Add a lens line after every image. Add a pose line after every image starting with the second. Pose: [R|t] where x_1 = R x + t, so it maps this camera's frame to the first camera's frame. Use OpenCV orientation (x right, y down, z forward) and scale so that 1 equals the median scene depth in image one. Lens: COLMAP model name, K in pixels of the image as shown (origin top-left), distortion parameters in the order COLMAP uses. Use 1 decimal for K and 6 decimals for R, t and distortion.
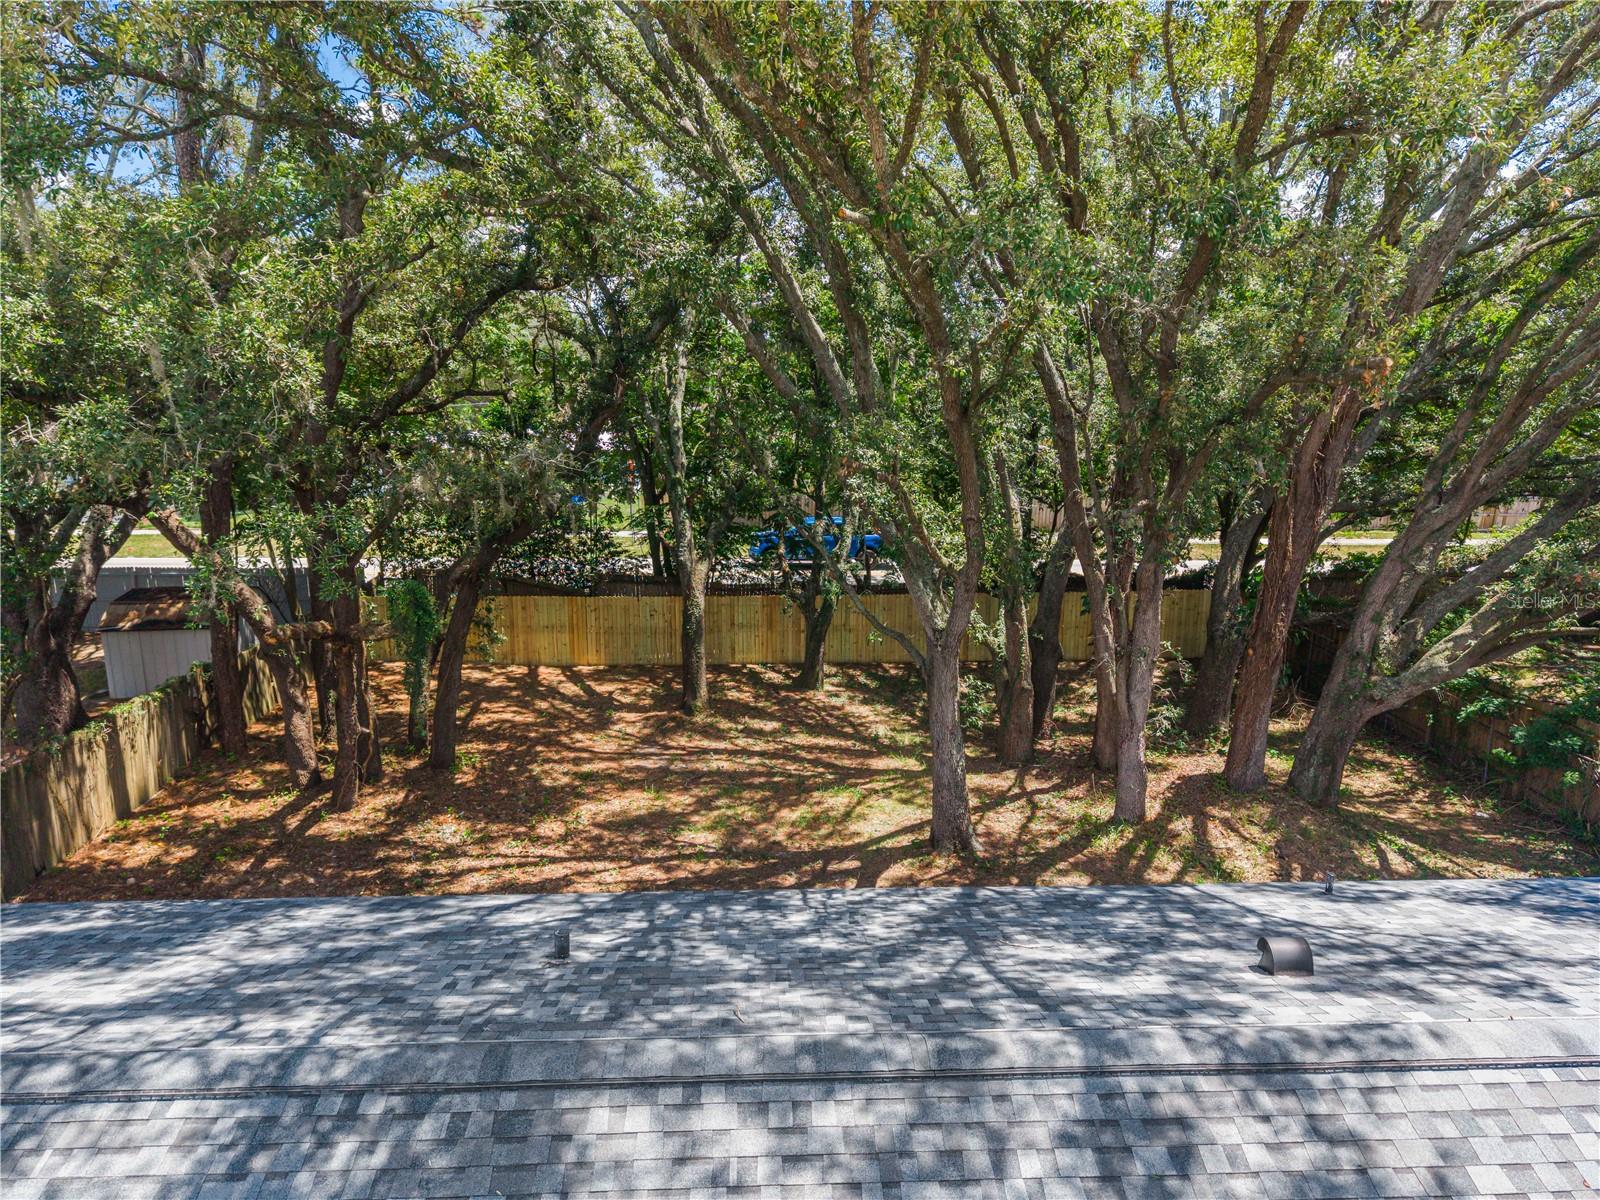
lens RADIAL K [[1069.8, 0, 800.0], [0, 1069.8, 600.0], [0, 0, 1]] dist [0.032004, -0.001715]
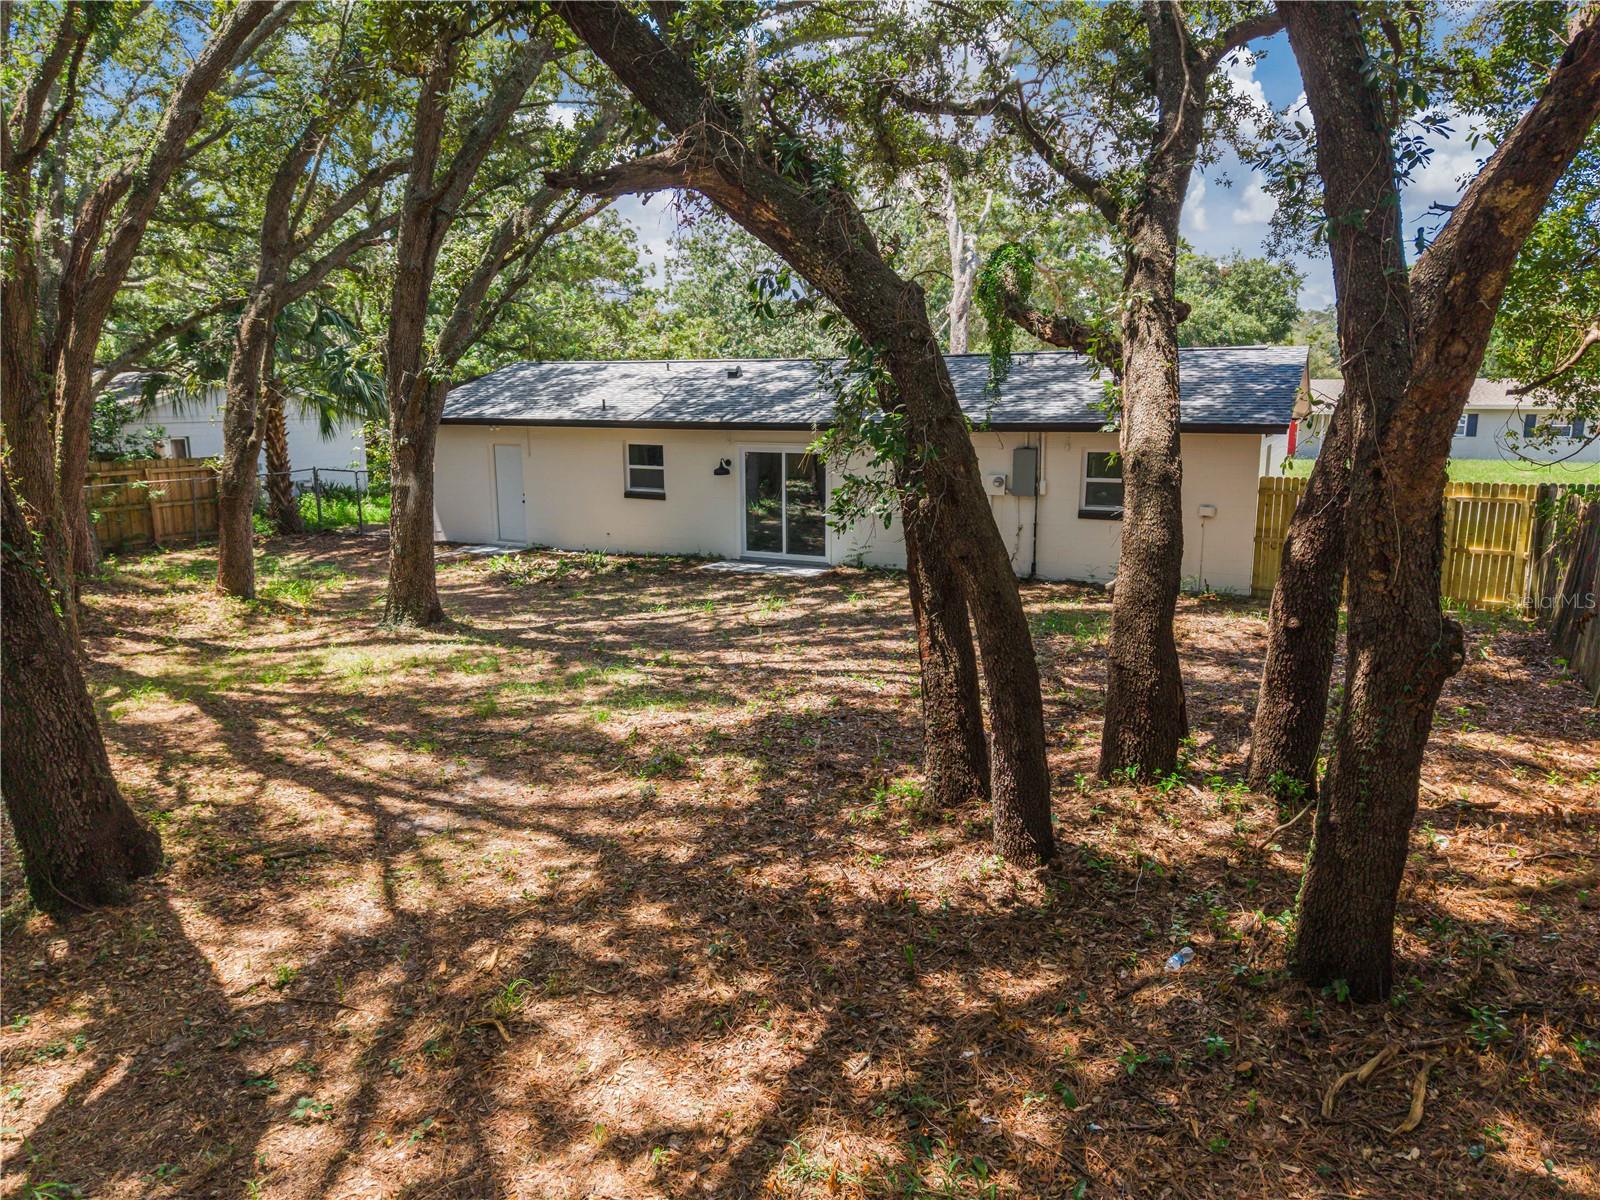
lens RADIAL K [[1069.8, 0, 800.0], [0, 1069.8, 600.0], [0, 0, 1]] dist [0.032004, -0.001715]
pose [[-0.866798, -0.110483, 0.486267, -0.489444], [0.092429, 0.922652, 0.374393, -0.074310], [-0.490019, 0.369468, -0.789541, 1.367985]]
